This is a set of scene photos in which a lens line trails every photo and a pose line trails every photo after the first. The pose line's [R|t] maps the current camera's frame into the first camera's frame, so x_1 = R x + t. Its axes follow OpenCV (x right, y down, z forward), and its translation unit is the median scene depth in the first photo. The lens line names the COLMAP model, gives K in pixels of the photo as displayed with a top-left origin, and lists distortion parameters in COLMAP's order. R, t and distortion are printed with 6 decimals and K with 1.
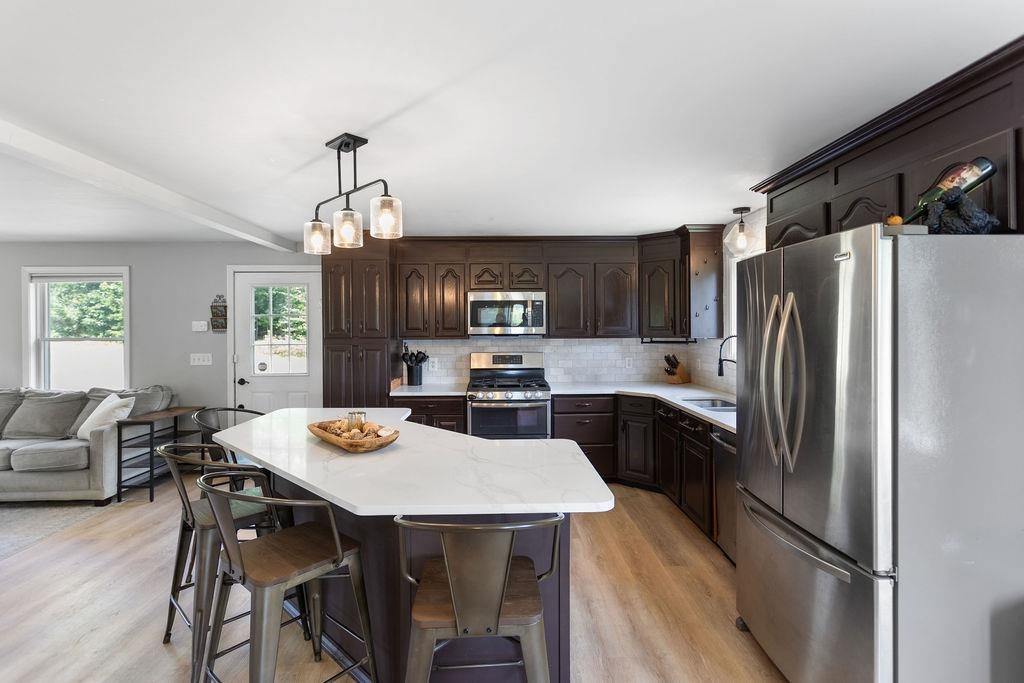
lens RADIAL K [[491.2, 0, 508.6], [0, 491.2, 328.0], [0, 0, 1]] dist [0.003339, -0.000222]
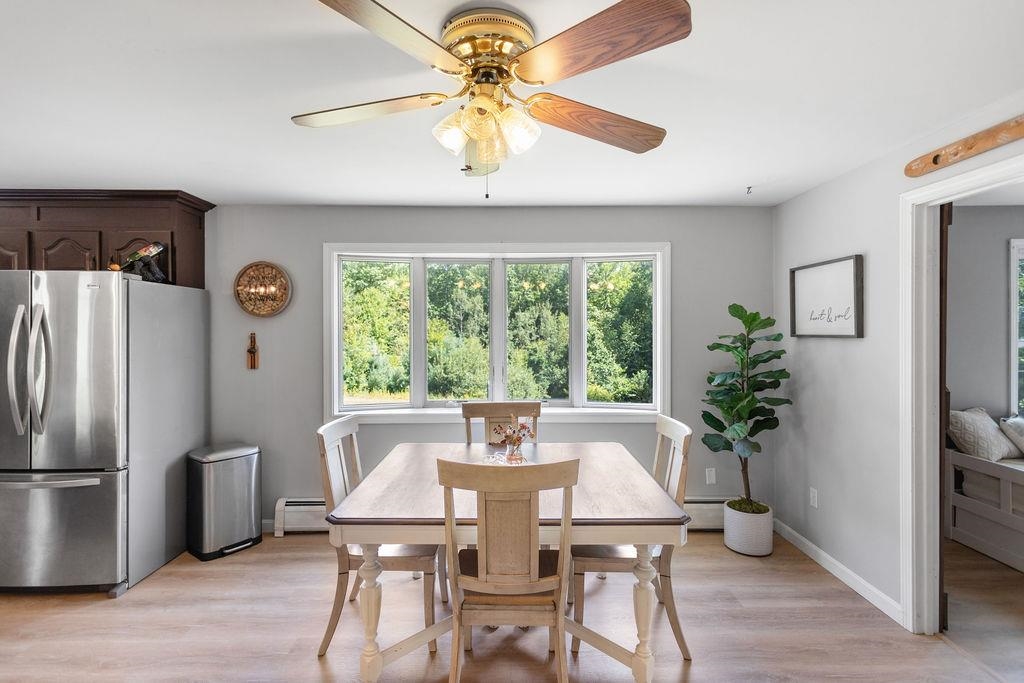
lens RADIAL K [[491.2, 0, 516.1], [0, 491.2, 333.4], [0, 0, 1]] dist [0.003339, -0.000222]
pose [[0.000349, -0.002338, 0.999997, -0.325721], [-0.003796, 0.999990, 0.002340, 0.000585], [-0.999993, -0.003797, 0.000340, -0.136555]]
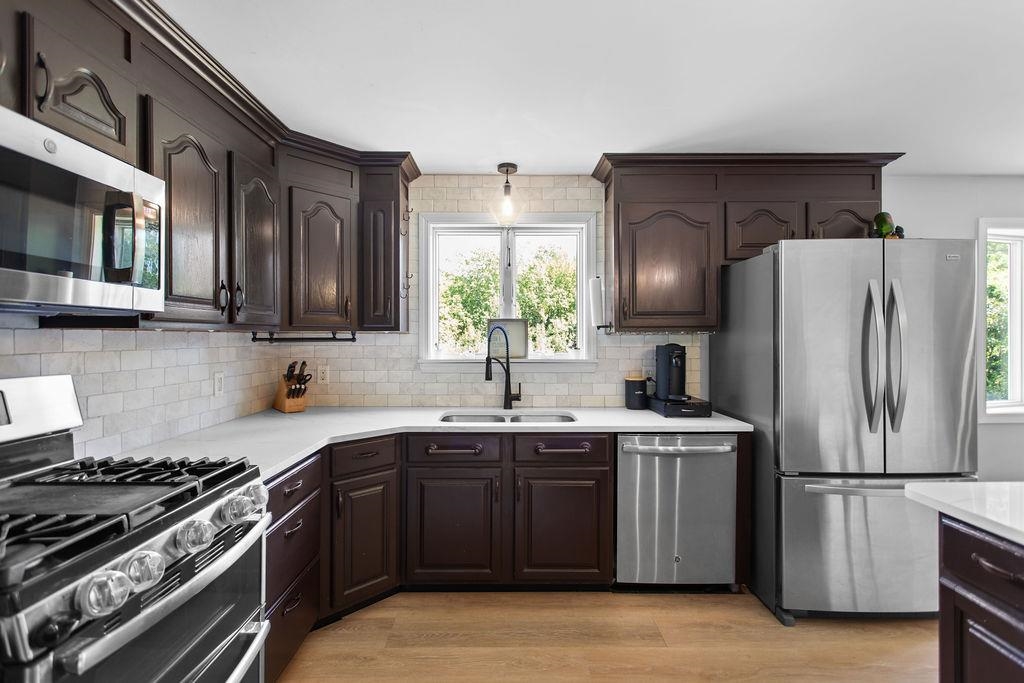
lens RADIAL K [[491.2, 0, 504.9], [0, 491.2, 333.5], [0, 0, 1]] dist [0.003339, -0.000222]
pose [[0.017618, 0.014237, 0.999743, -0.245755], [0.000025, 0.999899, -0.014240, 0.031085], [-0.999845, 0.000276, 0.017615, 0.765151]]
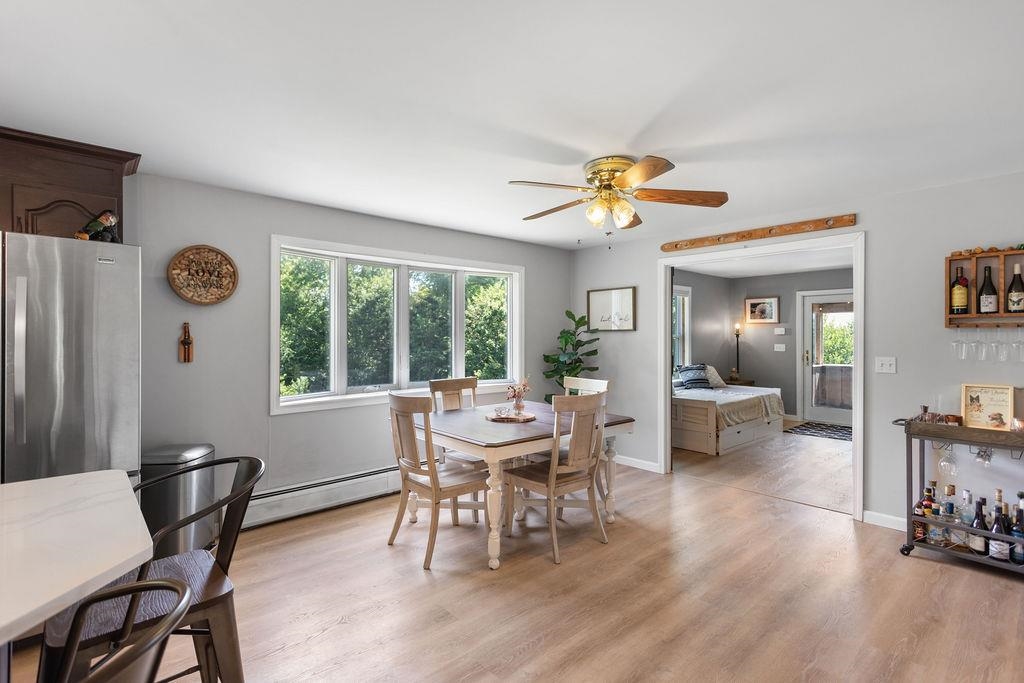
lens RADIAL K [[491.2, 0, 518.0], [0, 491.2, 341.0], [0, 0, 1]] dist [0.003339, -0.000222]
pose [[-0.665280, -0.001973, 0.746592, -0.384173], [-0.001242, 0.999998, 0.001536, 0.026535], [-0.746593, 0.000094, -0.665281, 0.364481]]
